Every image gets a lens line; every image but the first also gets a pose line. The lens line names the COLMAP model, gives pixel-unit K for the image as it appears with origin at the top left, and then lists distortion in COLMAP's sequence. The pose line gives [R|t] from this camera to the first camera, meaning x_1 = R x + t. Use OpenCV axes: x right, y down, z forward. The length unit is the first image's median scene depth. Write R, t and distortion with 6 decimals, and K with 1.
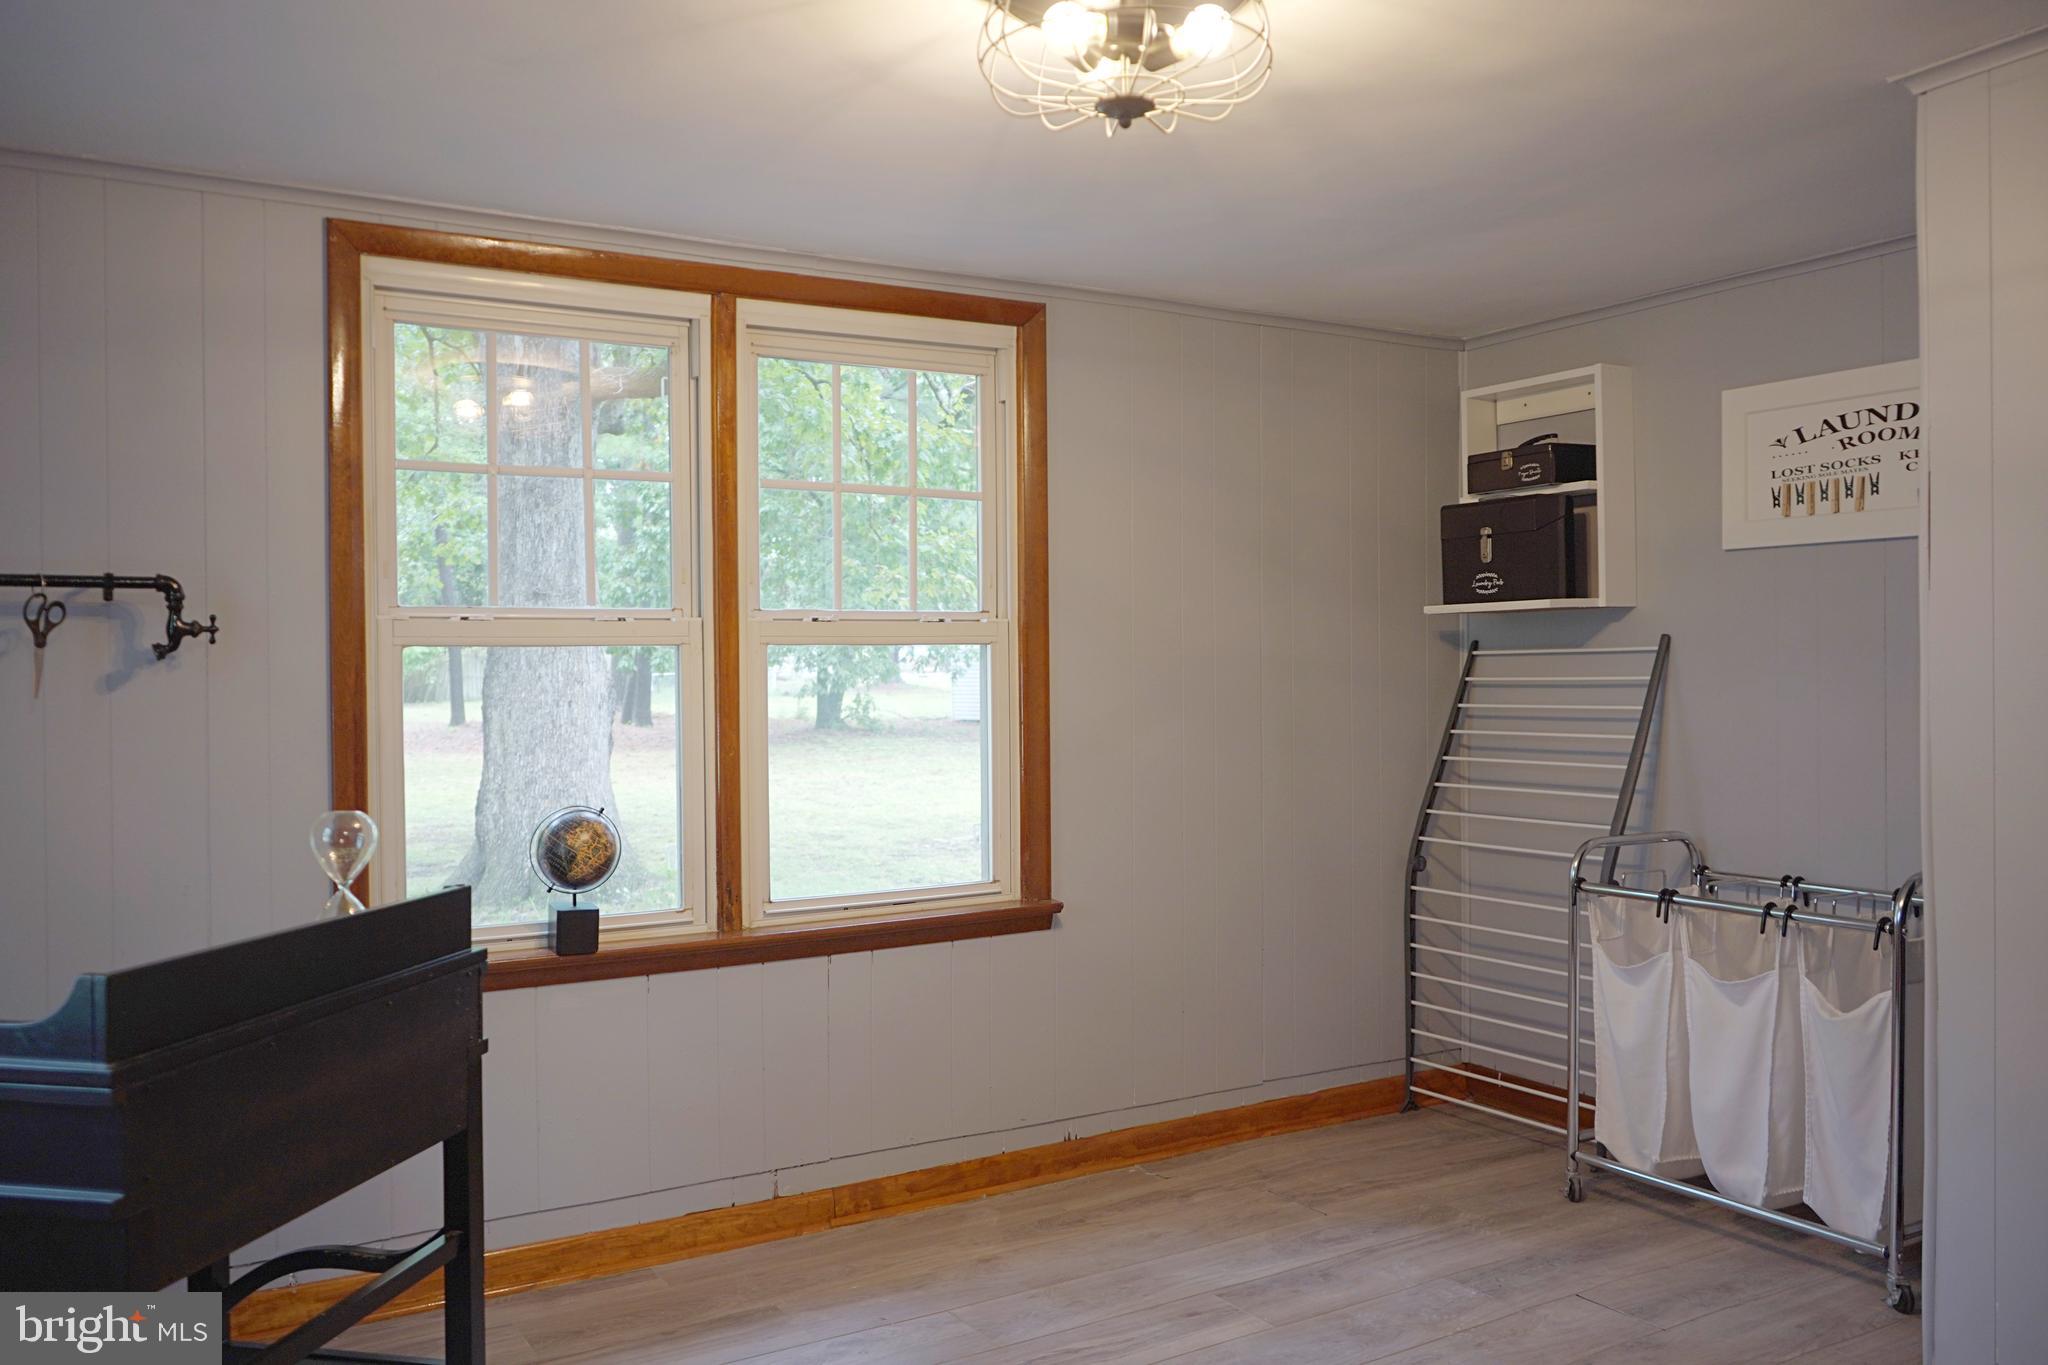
lens RADIAL K [[1644.0, 0, 1022.1], [0, 1644.0, 682.1], [0, 0, 1]] dist [-0.028541, 0.021920]
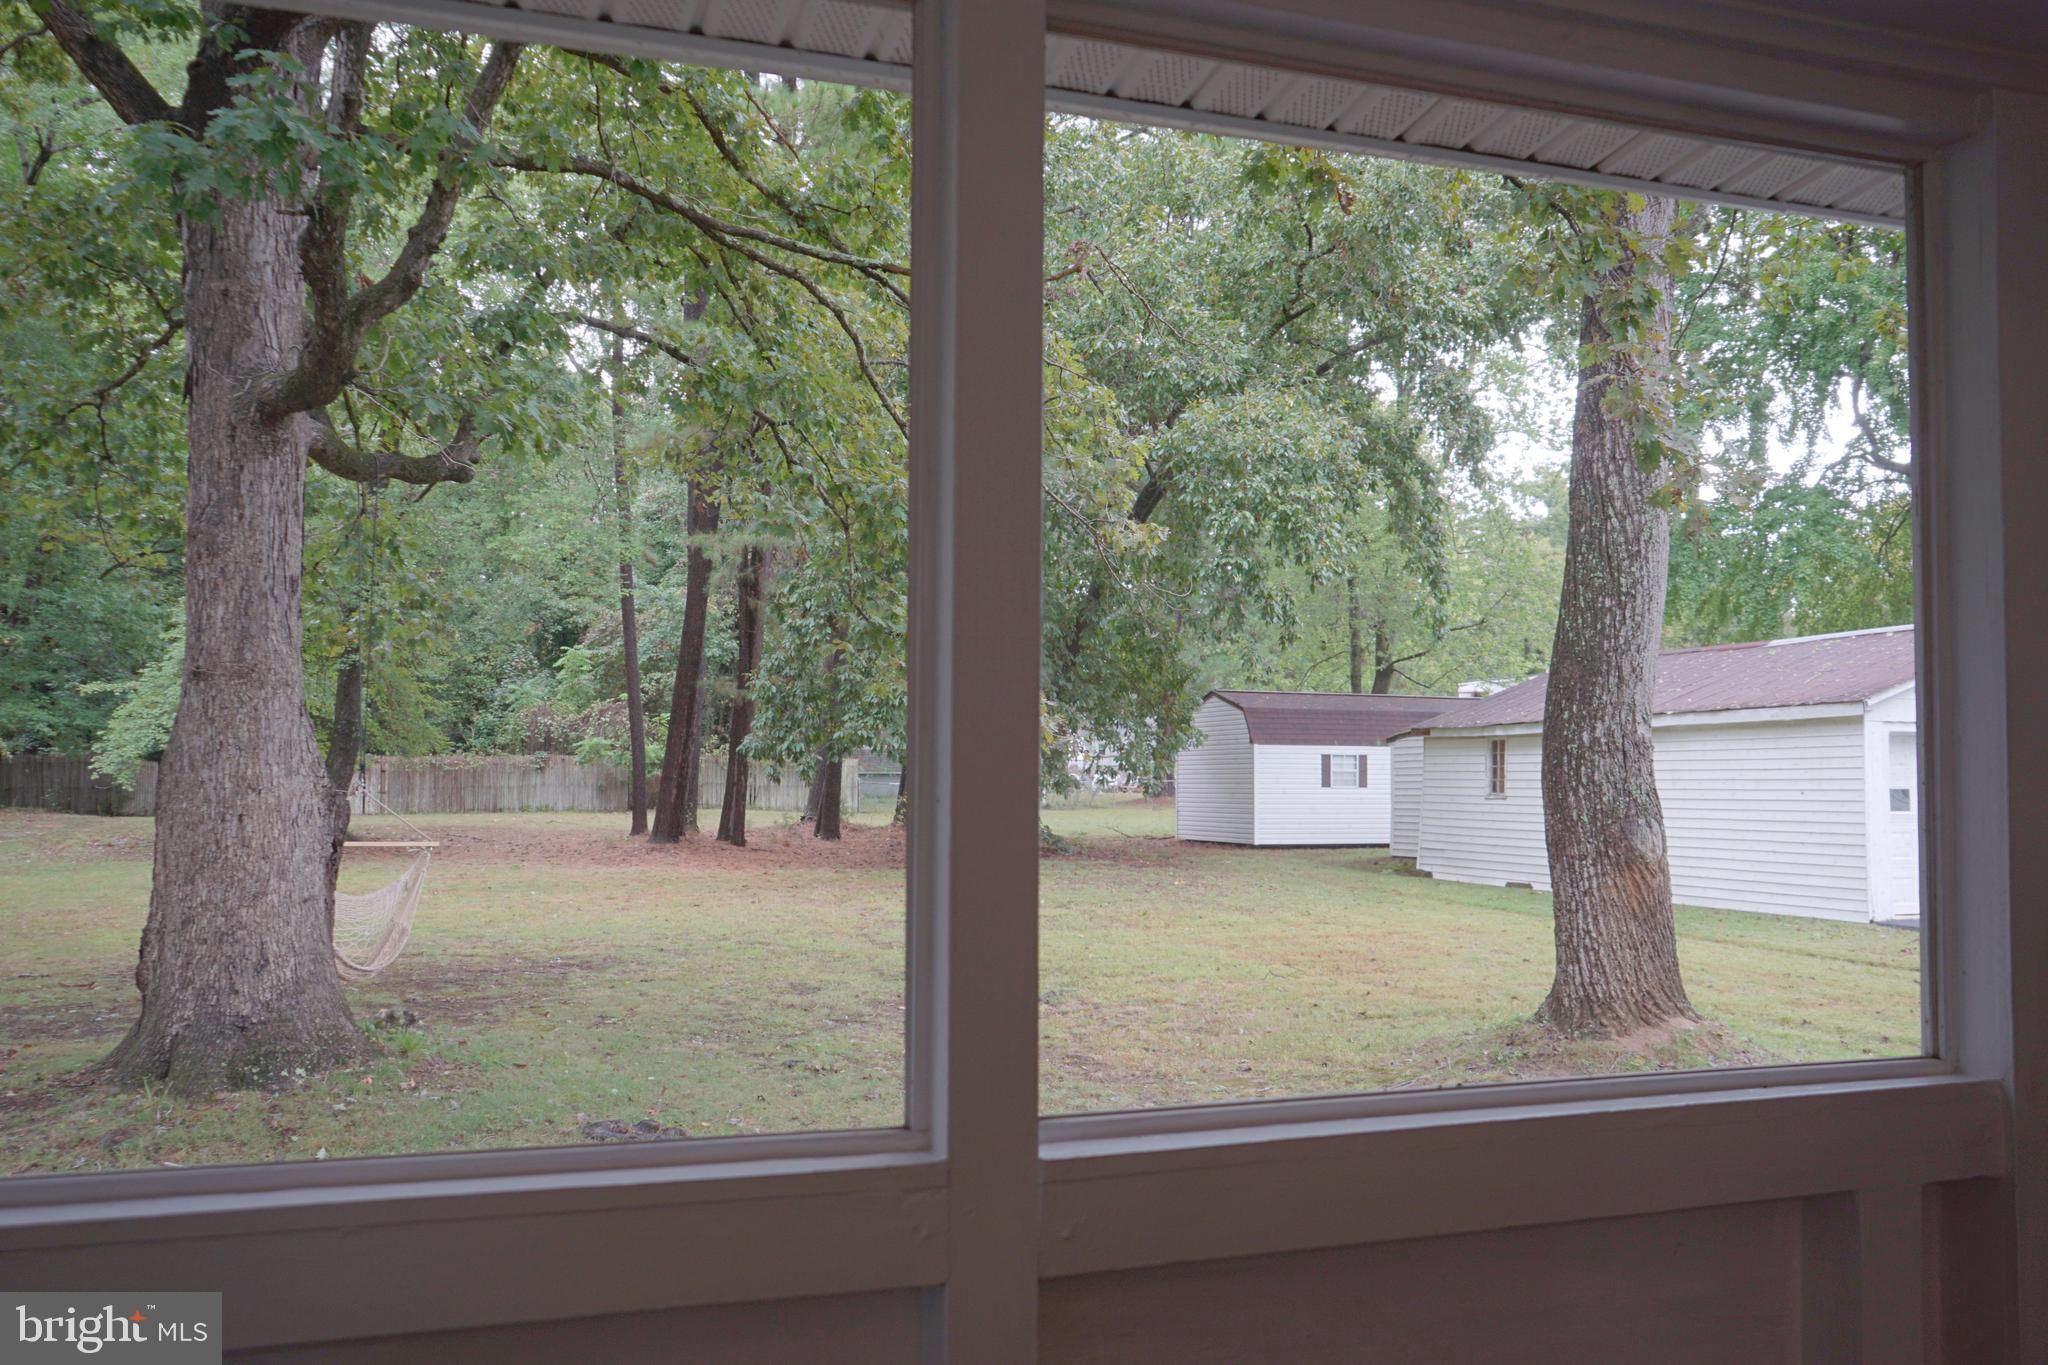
lens RADIAL K [[1644.0, 0, 1025.8], [0, 1644.0, 682.8], [0, 0, 1]] dist [-0.028541, 0.021920]
pose [[0.971428, 0.001293, -0.237332, 0.253192], [-0.017419, 0.997677, -0.065862, -0.005684], [0.236696, 0.068114, 0.969193, 0.352714]]
